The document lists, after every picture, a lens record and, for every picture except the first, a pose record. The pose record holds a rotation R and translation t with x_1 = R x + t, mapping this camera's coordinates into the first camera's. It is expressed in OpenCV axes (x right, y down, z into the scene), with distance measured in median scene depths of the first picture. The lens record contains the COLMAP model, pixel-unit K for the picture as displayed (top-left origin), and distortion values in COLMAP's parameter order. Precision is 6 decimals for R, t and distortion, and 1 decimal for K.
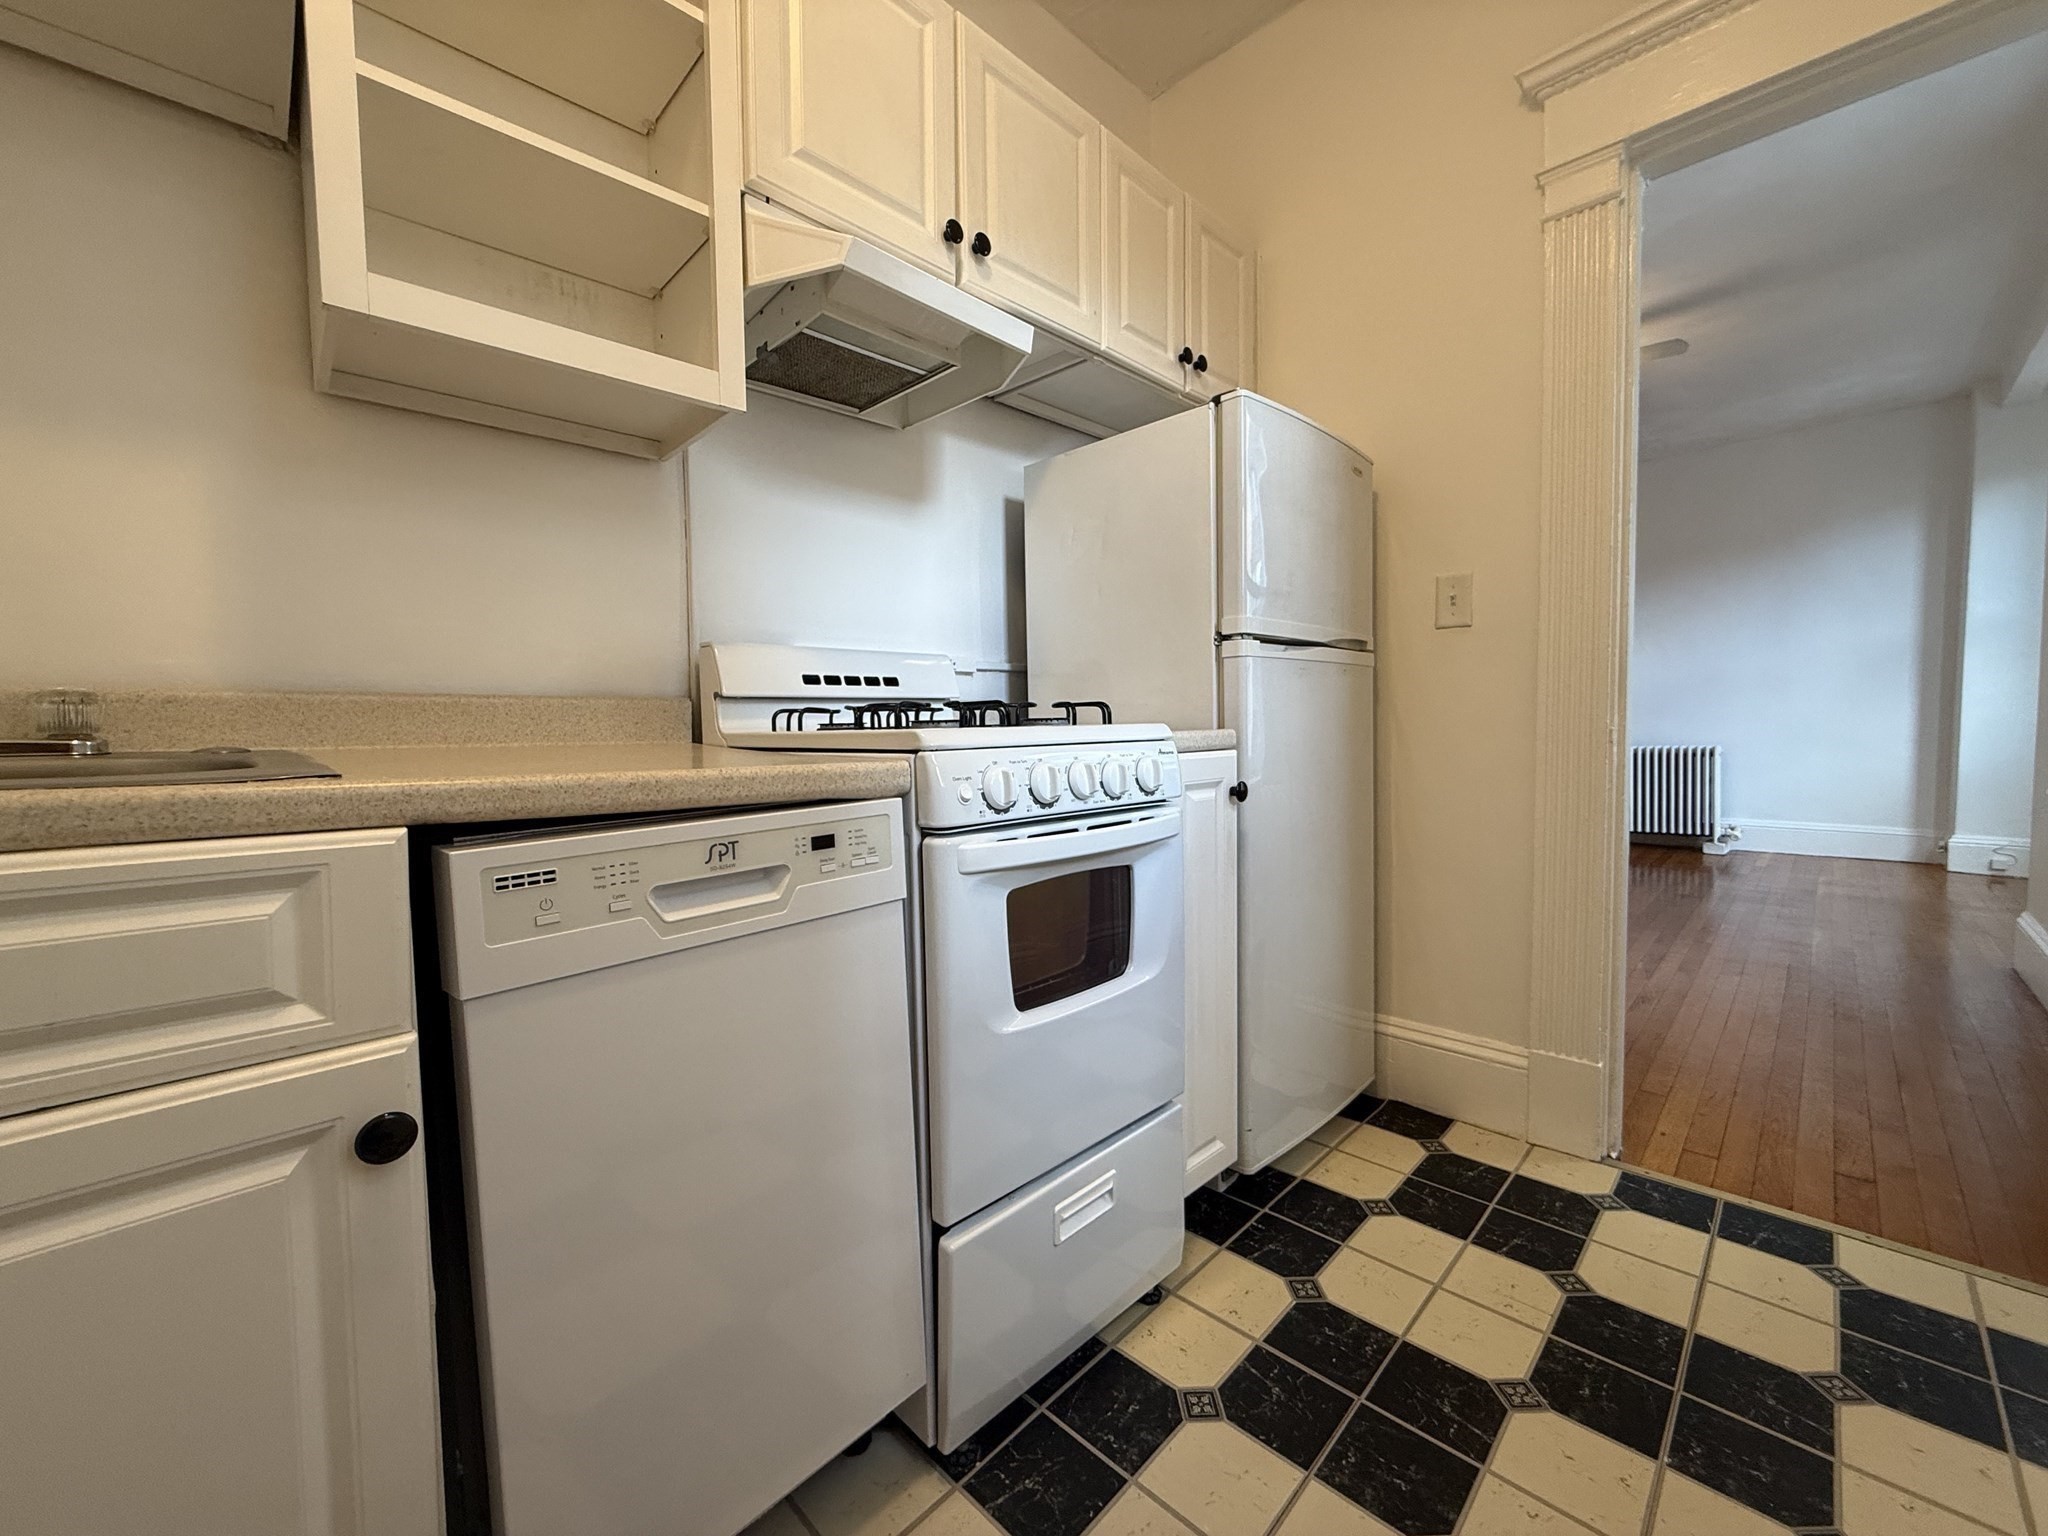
lens RADIAL K [[817.5, 0, 1021.4], [0, 817.5, 764.2], [0, 0, 1]] dist [0.001369, 0.000035]
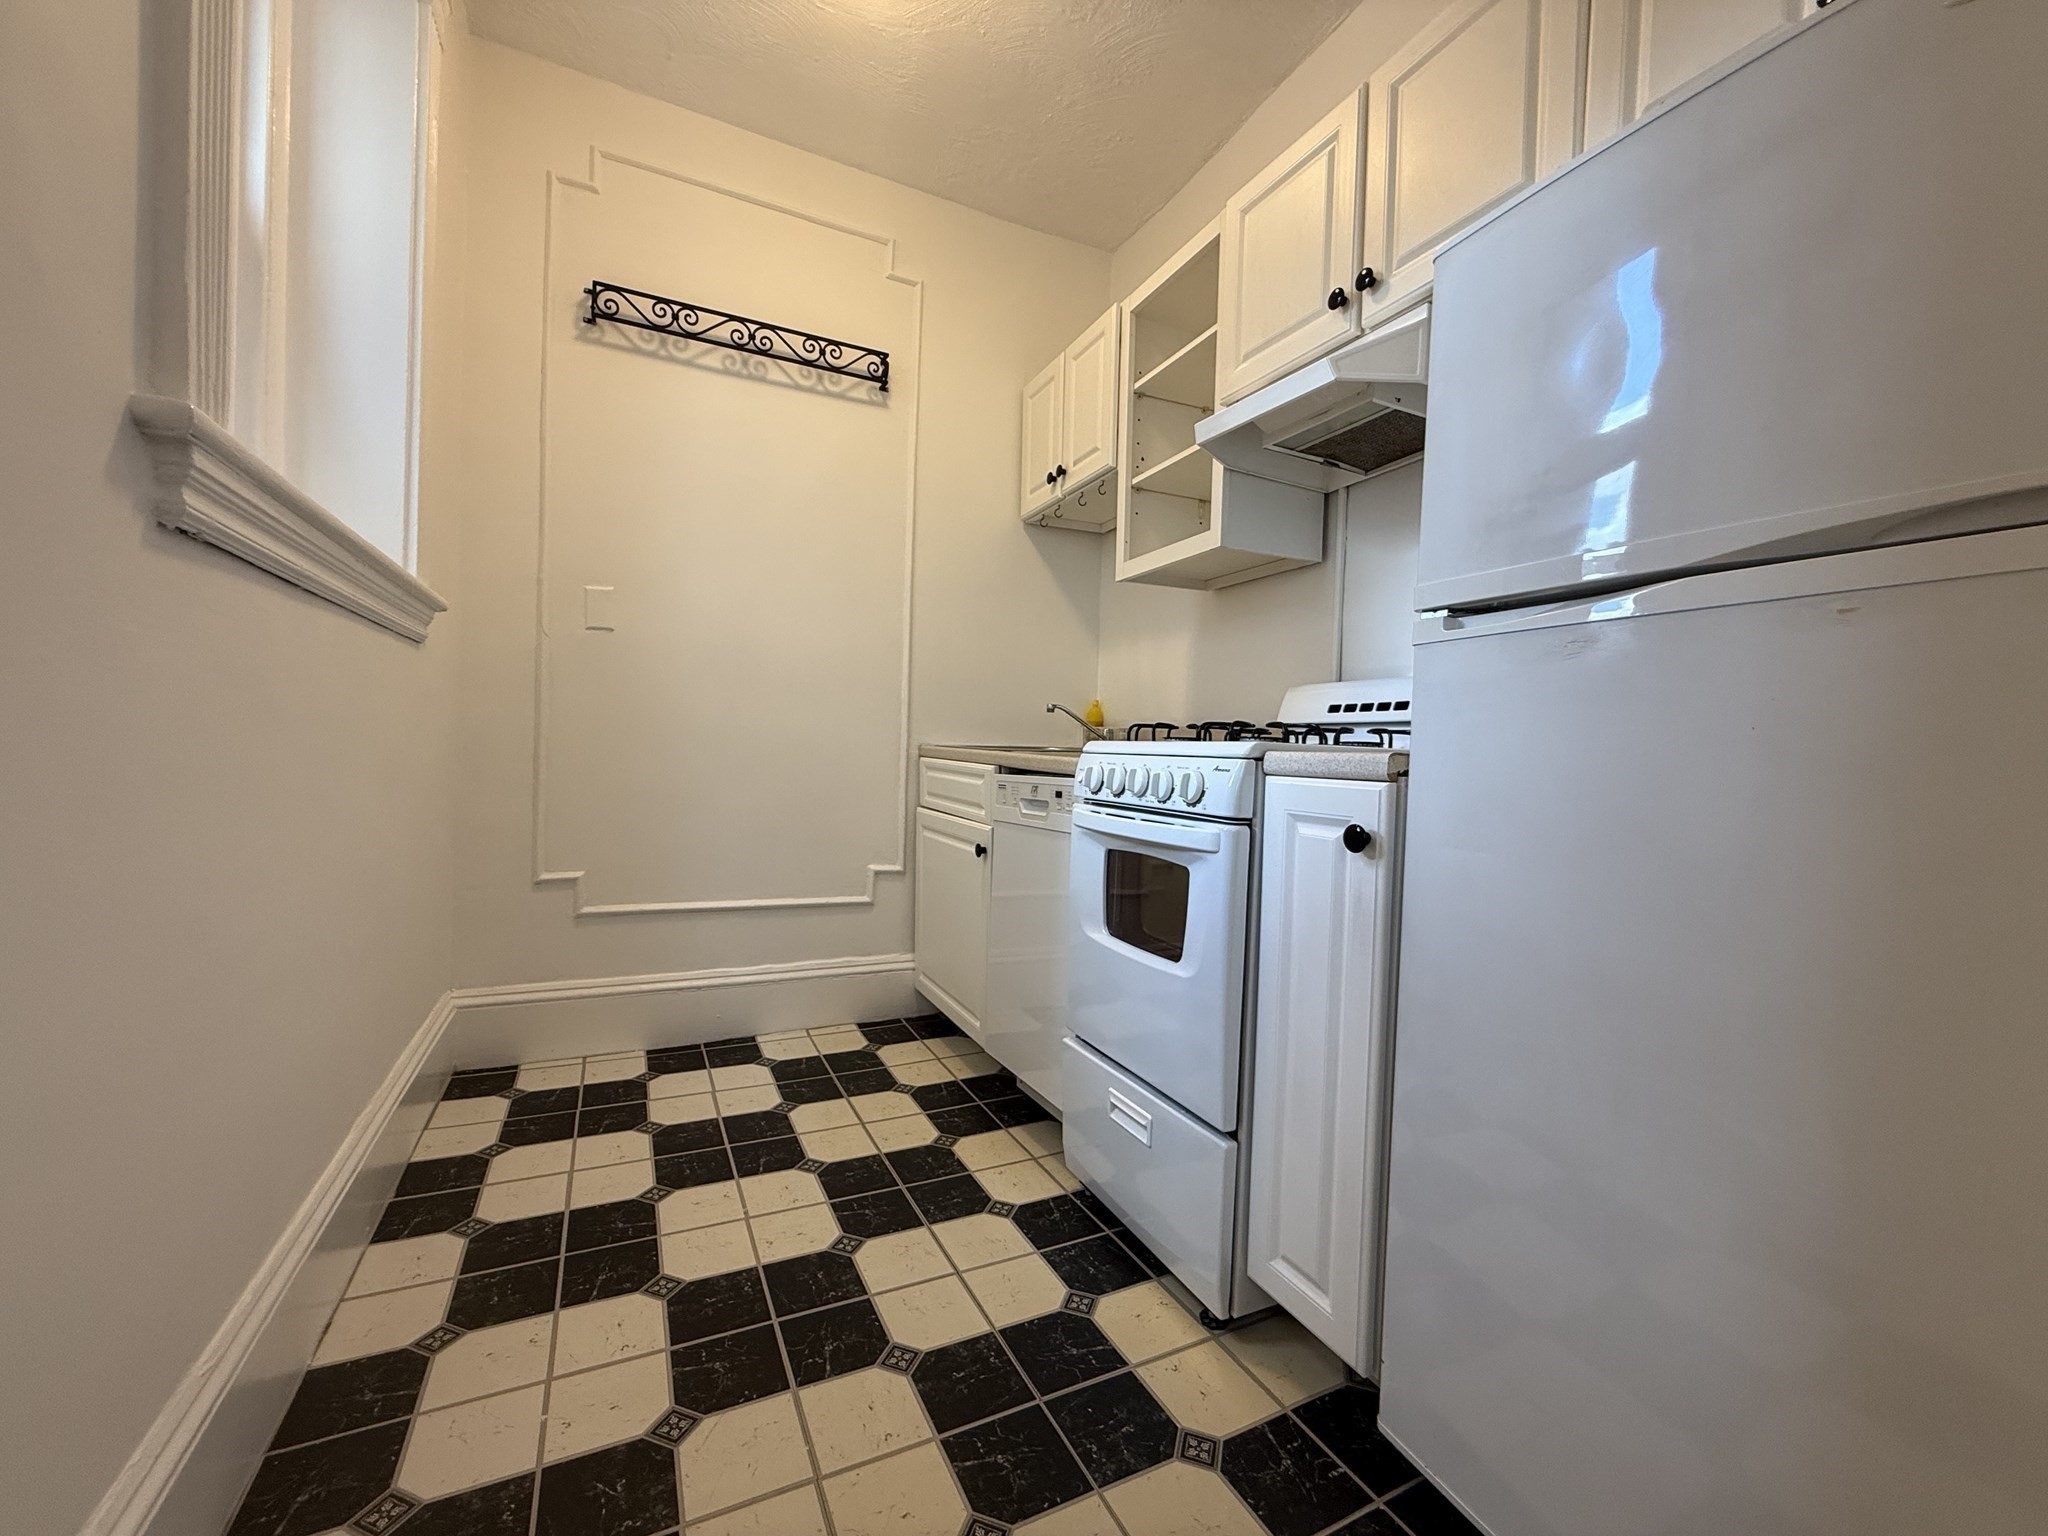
lens RADIAL K [[817.5, 0, 1021.4], [0, 817.5, 764.2], [0, 0, 1]] dist [0.001369, 0.000035]
pose [[-0.327933, 0.023011, -0.944421, 0.994848], [-0.073701, 0.996033, 0.049860, -0.043955], [0.941822, 0.085955, -0.324936, 0.904747]]
